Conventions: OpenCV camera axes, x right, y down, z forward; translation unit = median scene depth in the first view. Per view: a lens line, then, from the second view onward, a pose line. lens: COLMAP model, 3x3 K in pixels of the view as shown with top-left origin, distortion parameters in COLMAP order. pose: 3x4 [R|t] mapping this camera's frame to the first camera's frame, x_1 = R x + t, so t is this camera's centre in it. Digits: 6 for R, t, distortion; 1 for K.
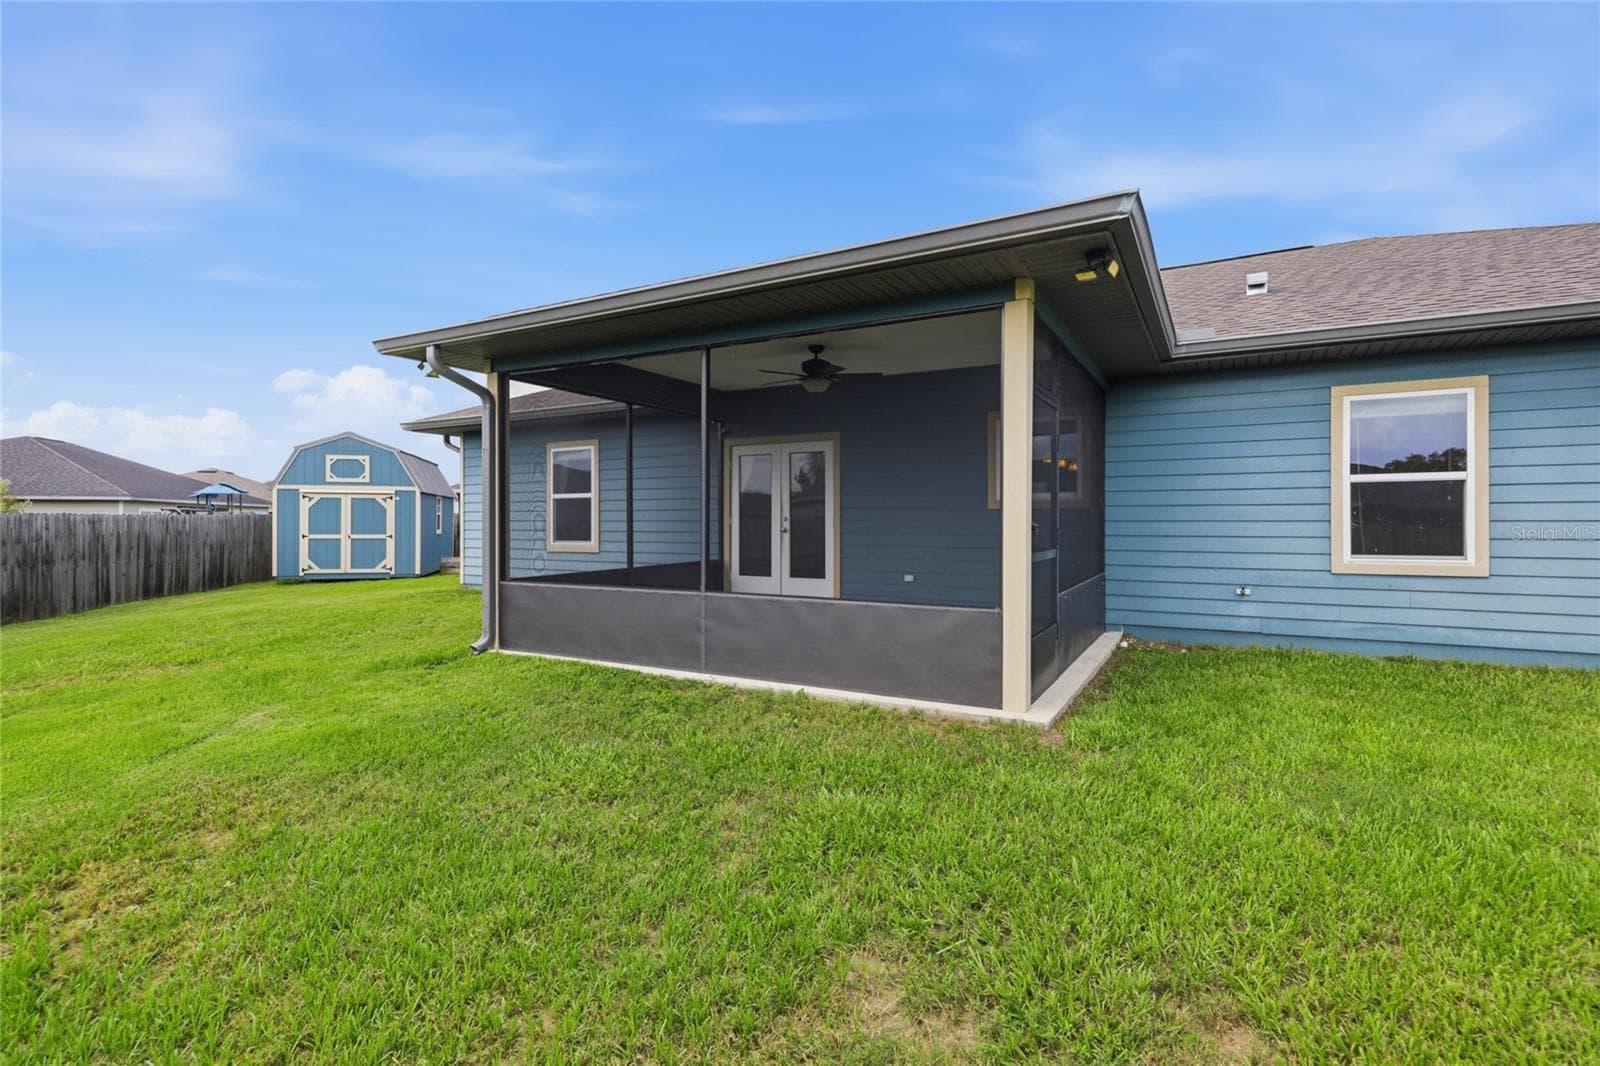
lens RADIAL K [[751.7, 0, 807.1], [0, 751.7, 527.2], [0, 0, 1]] dist [0.003490, 0.000516]
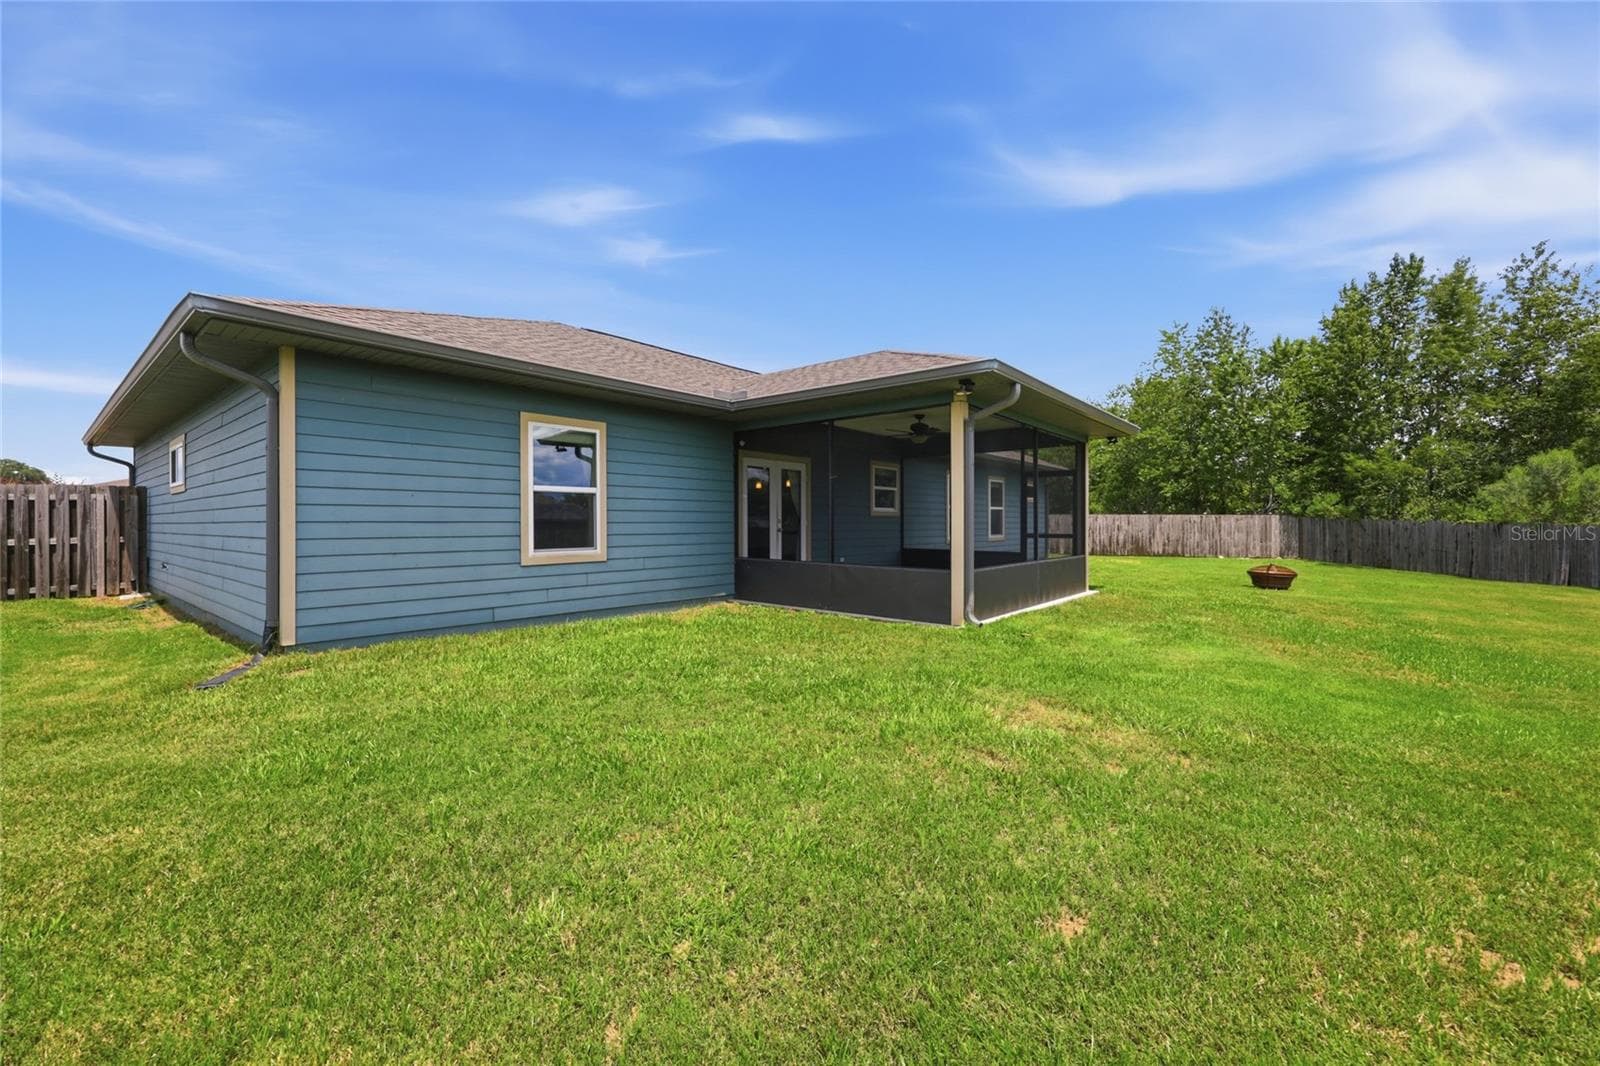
lens RADIAL K [[650.6, 0, 804.9], [0, 650.6, 534.3], [0, 0, 1]] dist [0.000633, -0.000390]
pose [[0.177653, -0.013825, 0.983996, -0.606692], [0.011556, 0.999862, 0.011962, -0.000687], [-0.984025, 0.009246, 0.177788, 0.424021]]
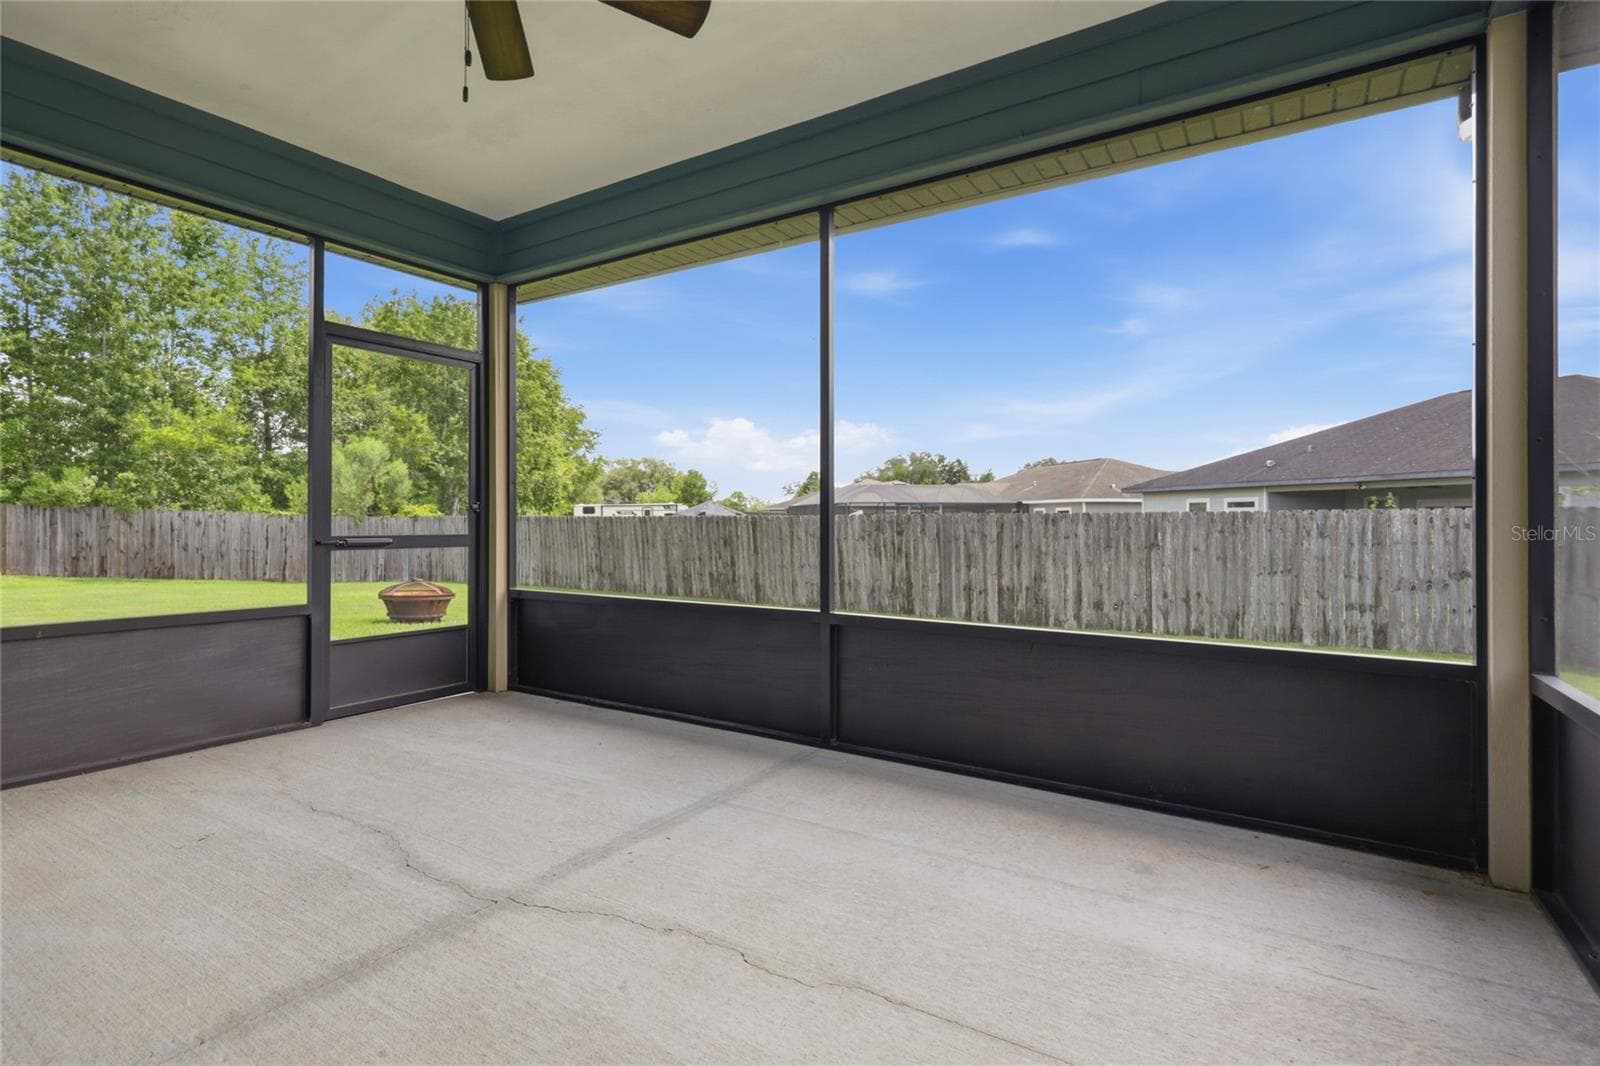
lens RADIAL K [[755.3, 0, 808.3], [0, 755.3, 526.1], [0, 0, 1]] dist [0.001490, 0.000299]
pose [[-0.998401, 0.000202, 0.056534, -0.049071], [0.001312, 0.999807, 0.019588, 0.001864], [-0.056519, 0.019631, -0.998208, 0.539413]]
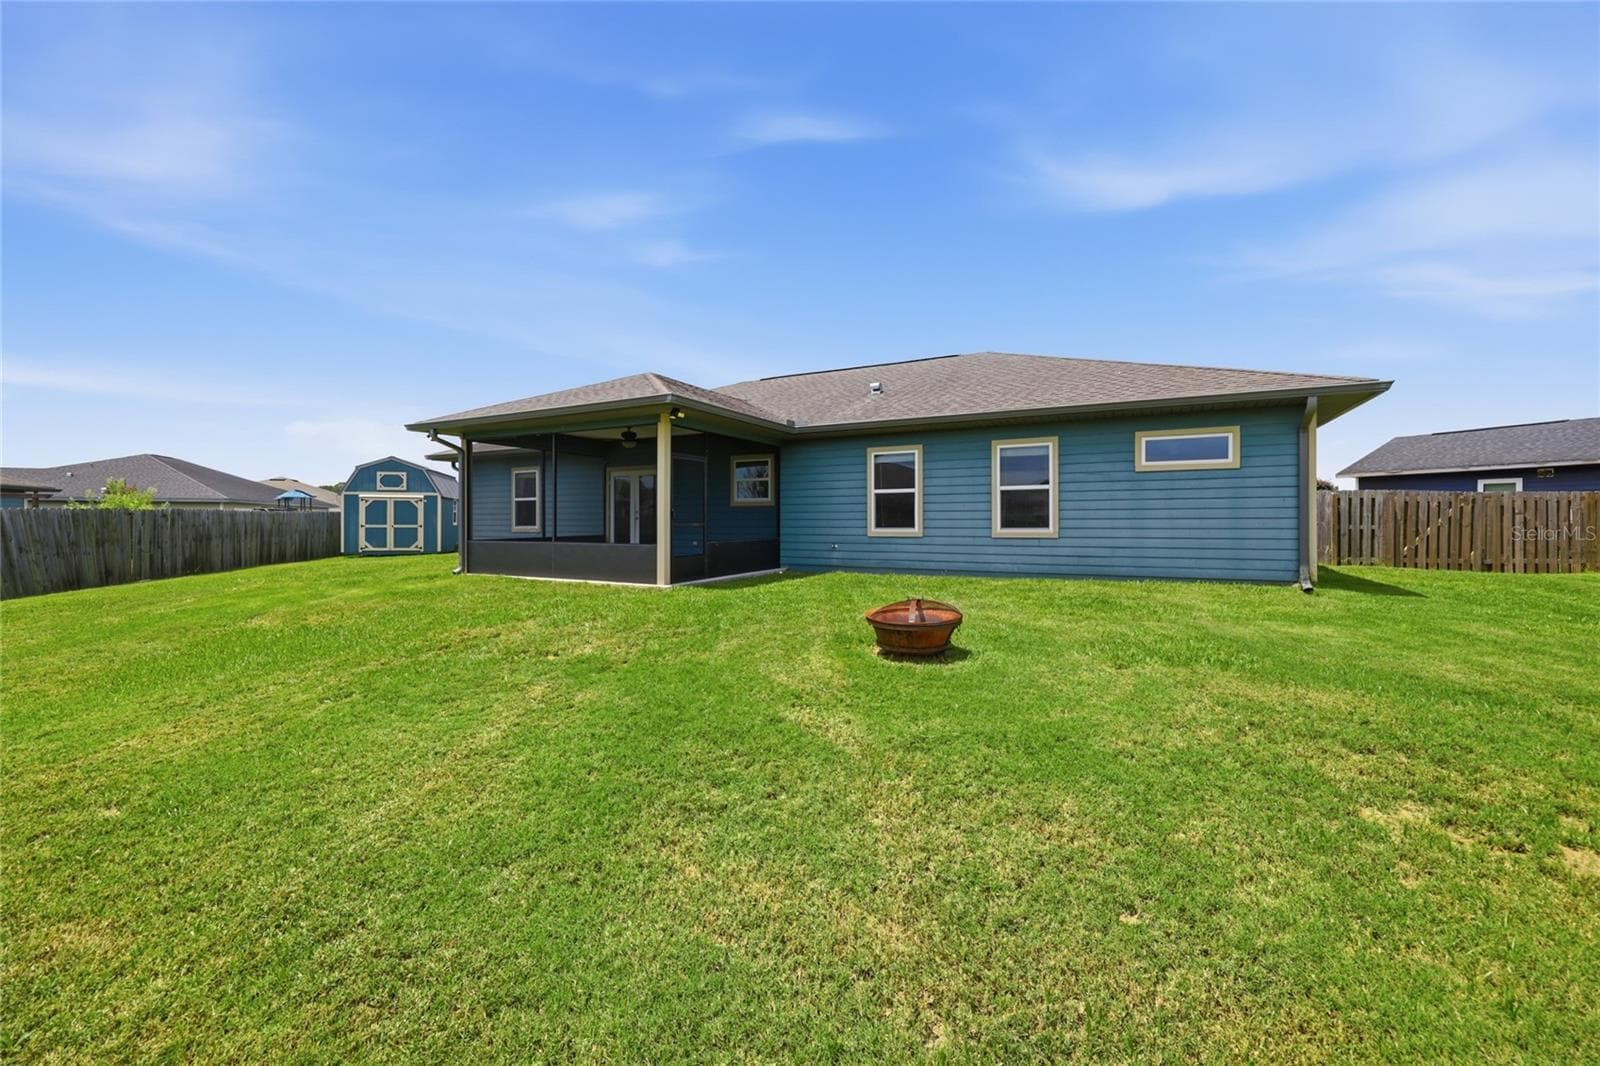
lens RADIAL K [[642.8, 0, 805.5], [0, 642.8, 526.4], [0, 0, 1]] dist [0.000808, 0.000038]
pose [[0.999698, -0.000525, 0.024586, 0.188663], [0.000505, 1.000000, 0.000832, 0.012359], [-0.024587, -0.000820, 0.999697, -0.311173]]
